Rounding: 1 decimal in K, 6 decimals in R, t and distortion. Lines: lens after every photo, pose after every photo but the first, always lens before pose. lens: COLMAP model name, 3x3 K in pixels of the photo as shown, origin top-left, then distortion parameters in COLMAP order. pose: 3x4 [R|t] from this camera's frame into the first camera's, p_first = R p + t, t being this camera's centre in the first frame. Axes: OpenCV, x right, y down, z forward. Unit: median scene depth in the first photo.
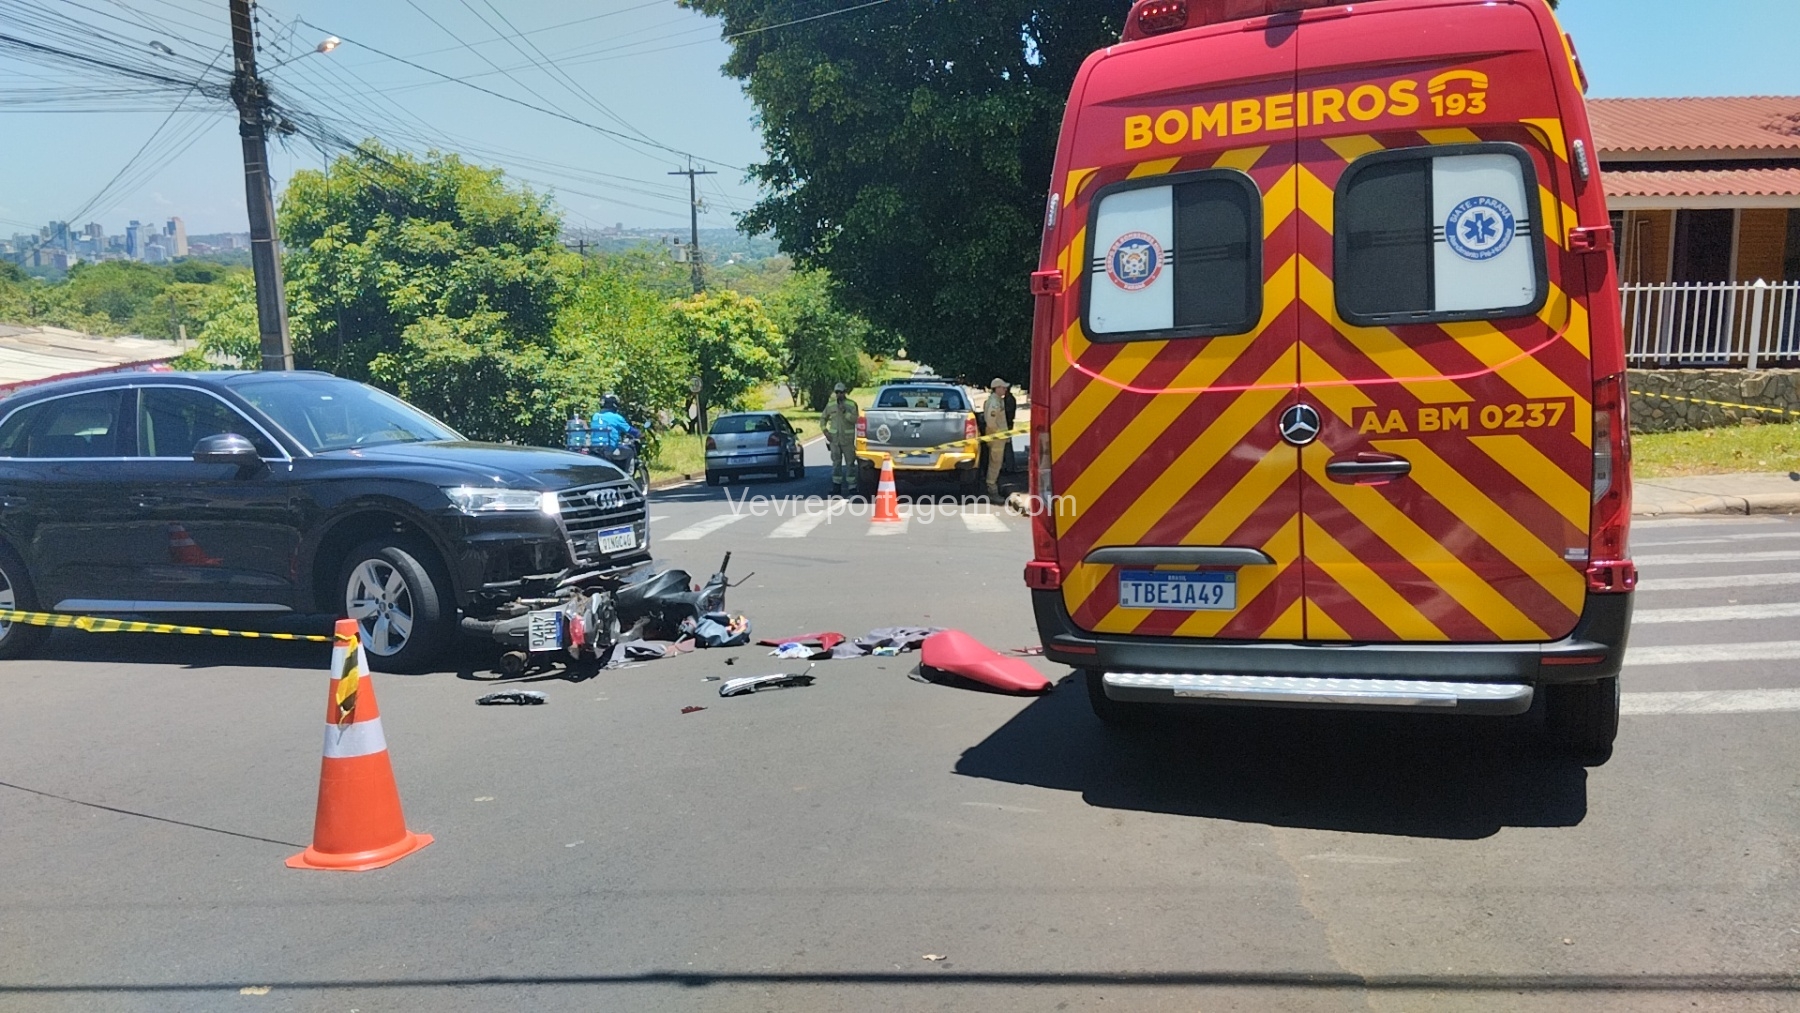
lens RADIAL K [[1430.4, 0, 909.2], [0, 1430.4, 550.8], [0, 0, 1]] dist [0.005762, -0.024369]
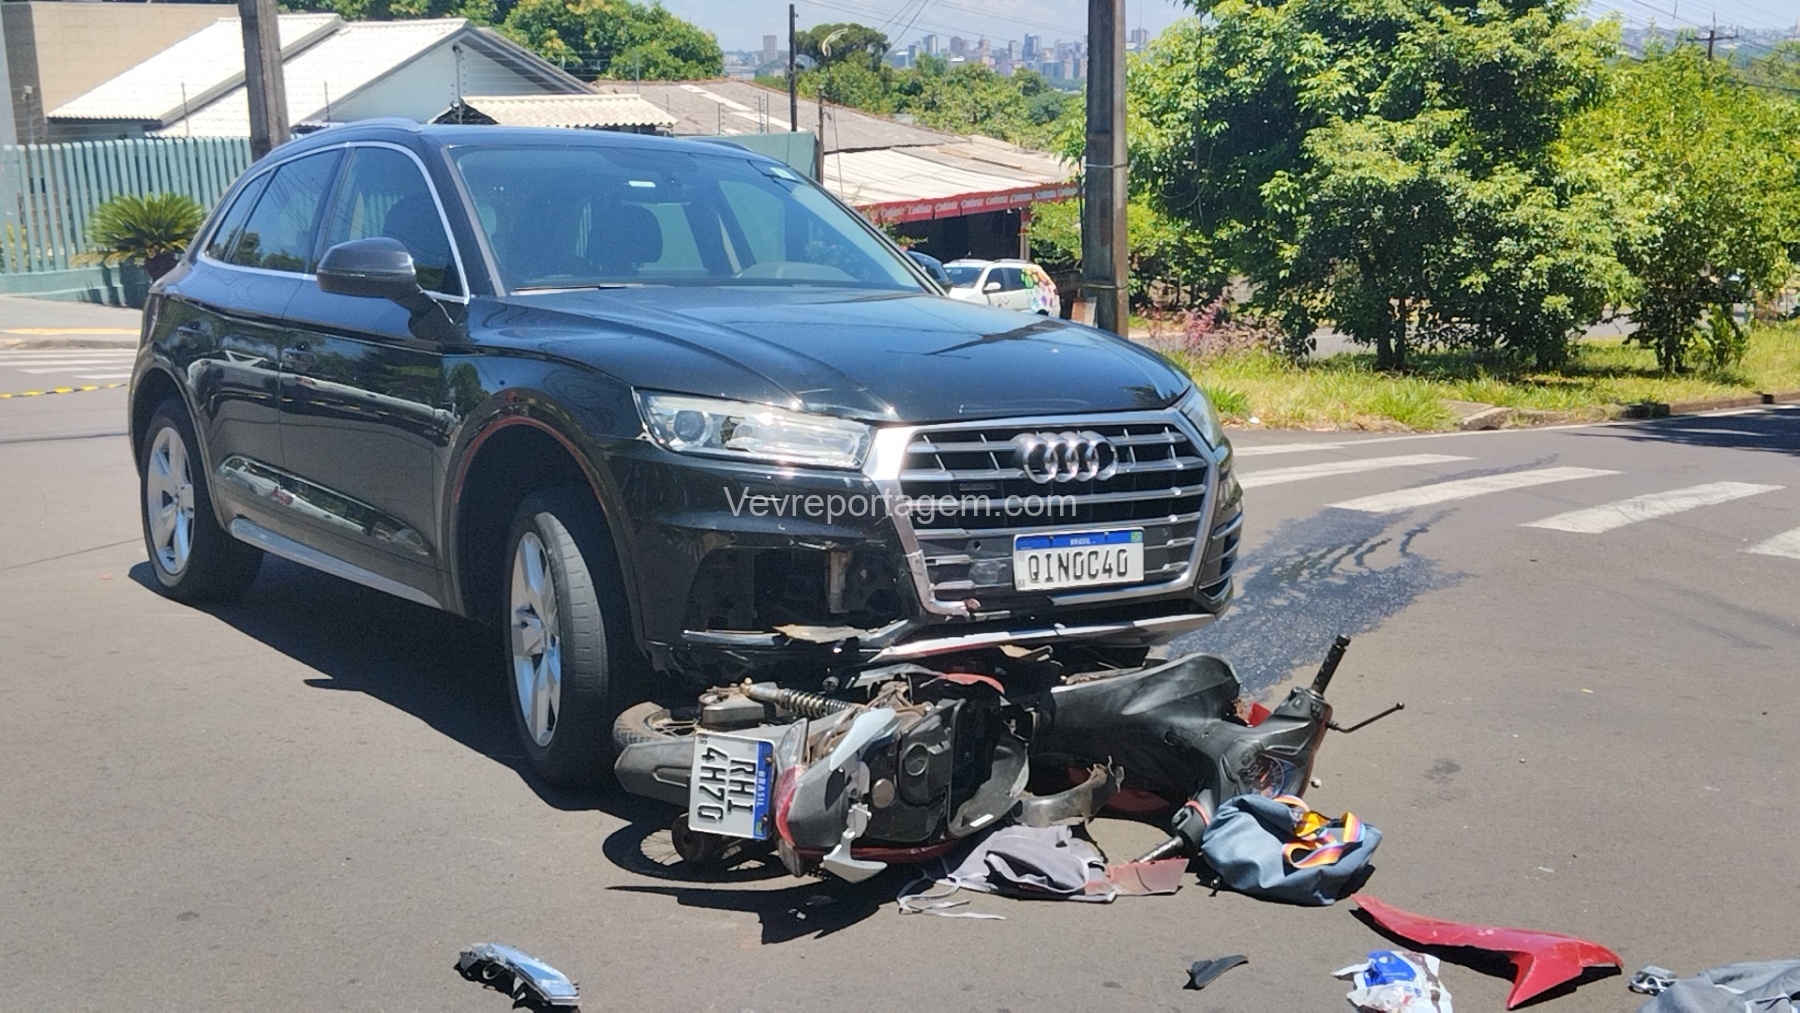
lens RADIAL K [[1878.0, 0, 903.9], [0, 1878.0, 515.2], [0, 0, 1]] dist [0.014892, 0.000000]
pose [[0.806215, 0.135289, -0.575947, 0.058779], [-0.118201, 0.990709, 0.067257, -0.050604], [0.579695, 0.013854, 0.814716, 0.550714]]
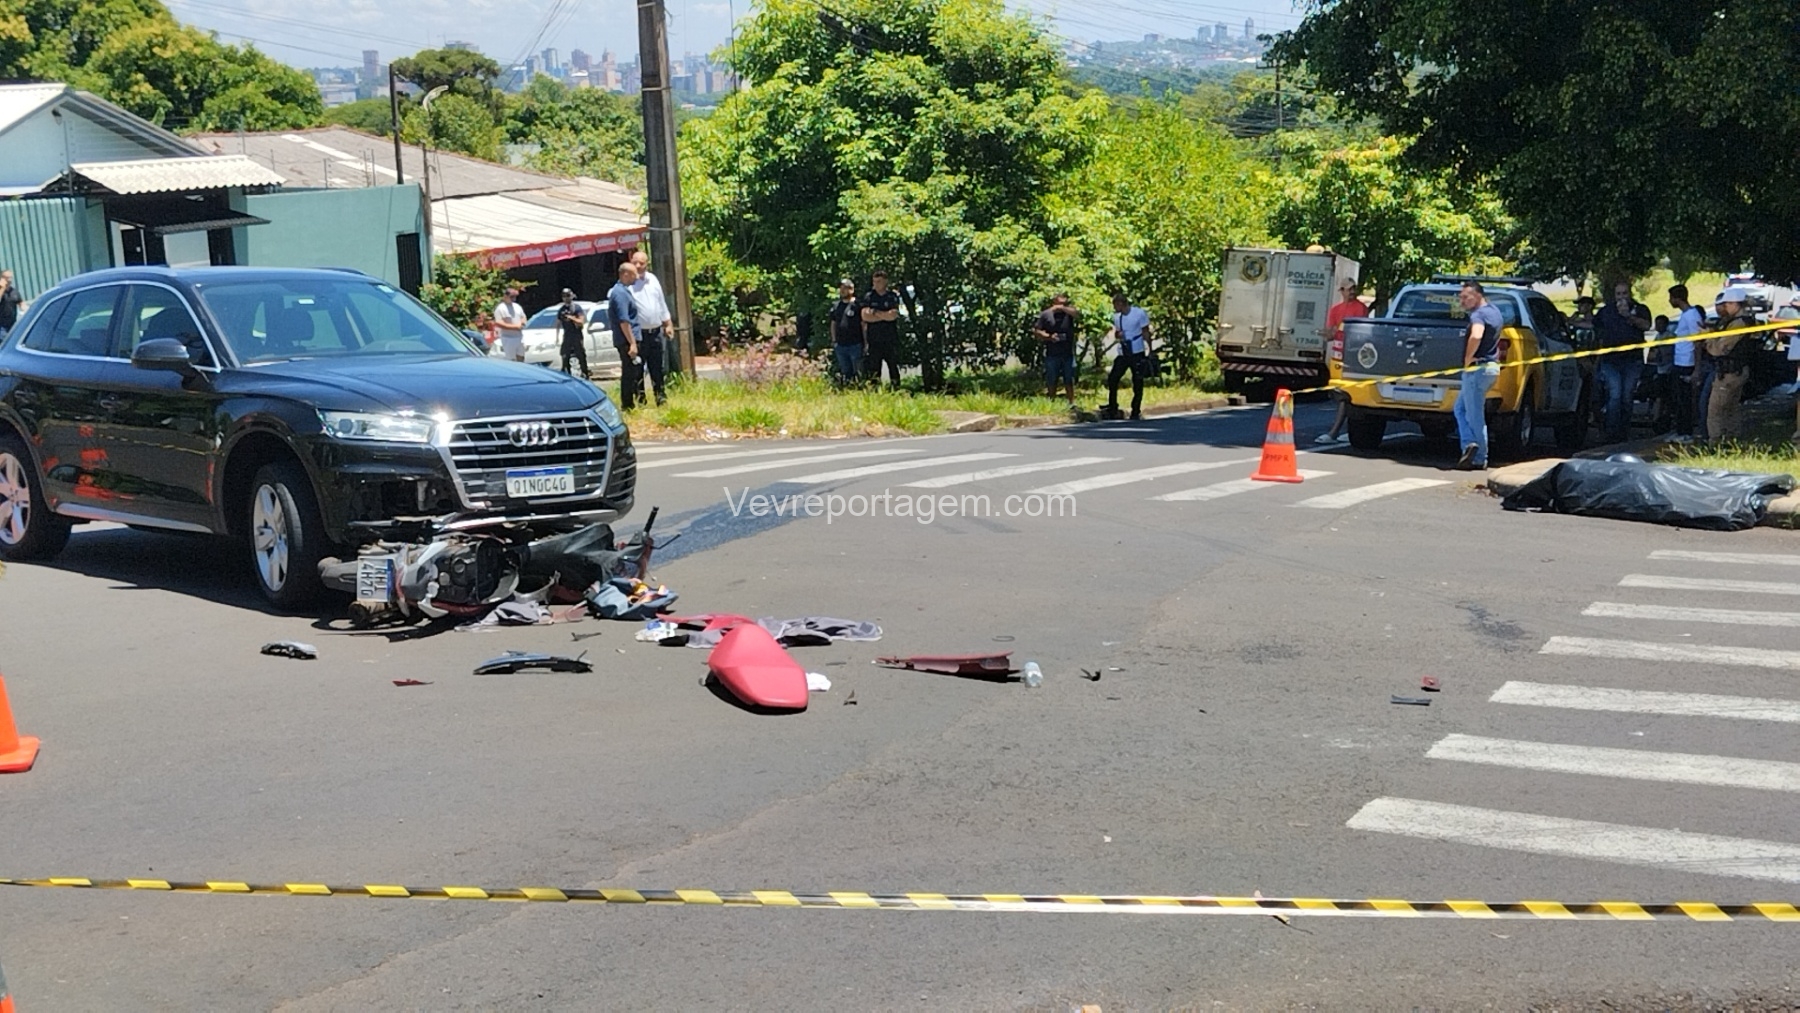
lens RADIAL K [[2007.6, 0, 924.5], [0, 2007.6, 557.3], [0, 0, 1]] dist [0.048336, 0.000000]
pose [[0.903792, 0.087522, -0.418927, 0.513745], [-0.073561, 0.996067, 0.049396, -0.039891], [0.421602, -0.013827, 0.906675, 0.013678]]
